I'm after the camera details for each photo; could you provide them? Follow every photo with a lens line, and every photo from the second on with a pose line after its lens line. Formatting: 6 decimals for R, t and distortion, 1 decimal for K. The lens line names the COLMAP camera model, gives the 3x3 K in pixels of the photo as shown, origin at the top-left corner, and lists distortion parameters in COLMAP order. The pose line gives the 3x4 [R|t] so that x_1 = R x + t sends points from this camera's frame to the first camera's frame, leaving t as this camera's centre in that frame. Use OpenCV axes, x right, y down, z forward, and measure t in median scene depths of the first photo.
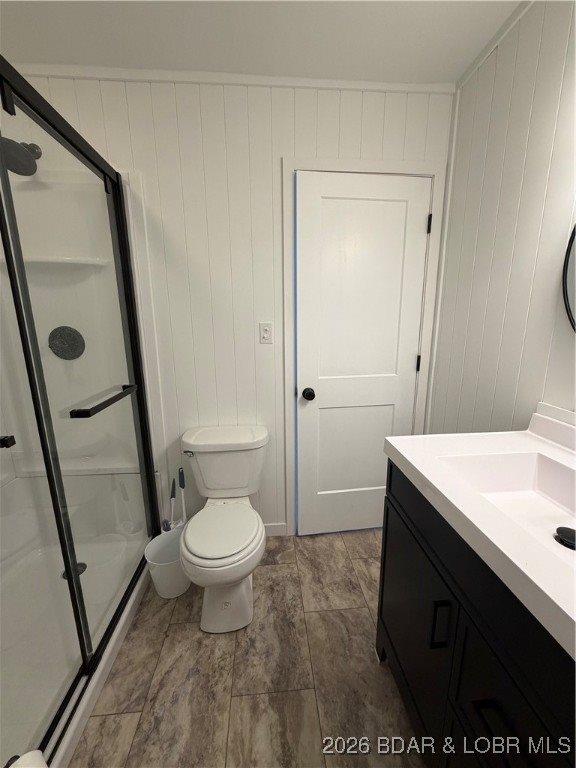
lens RADIAL K [[305.3, 0, 288.6], [0, 305.3, 382.9], [0, 0, 1]] dist [0.000111, -0.000633]
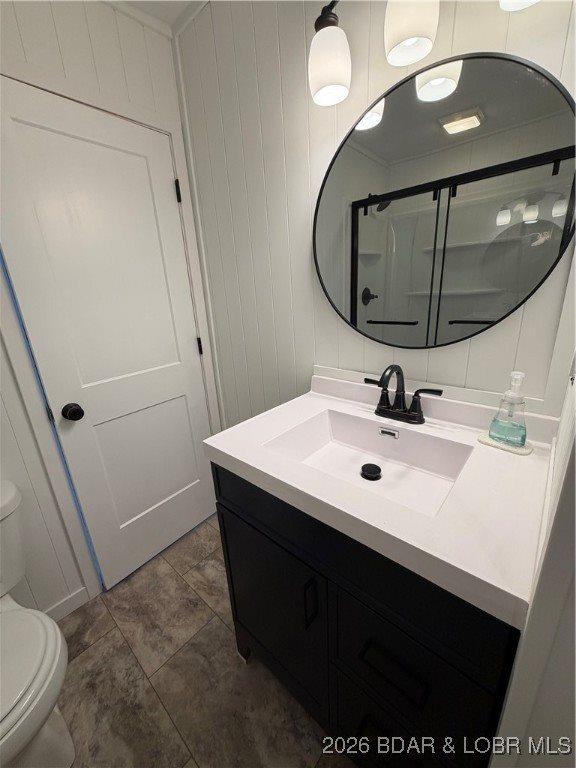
lens RADIAL K [[305.3, 0, 288.9], [0, 305.3, 384.0], [0, 0, 1]] dist [0.000111, -0.000633]
pose [[0.723119, -0.233911, 0.649912, -0.019365], [0.189082, 0.972008, 0.139457, -0.034649], [-0.664340, 0.022043, 0.747106, 0.132241]]
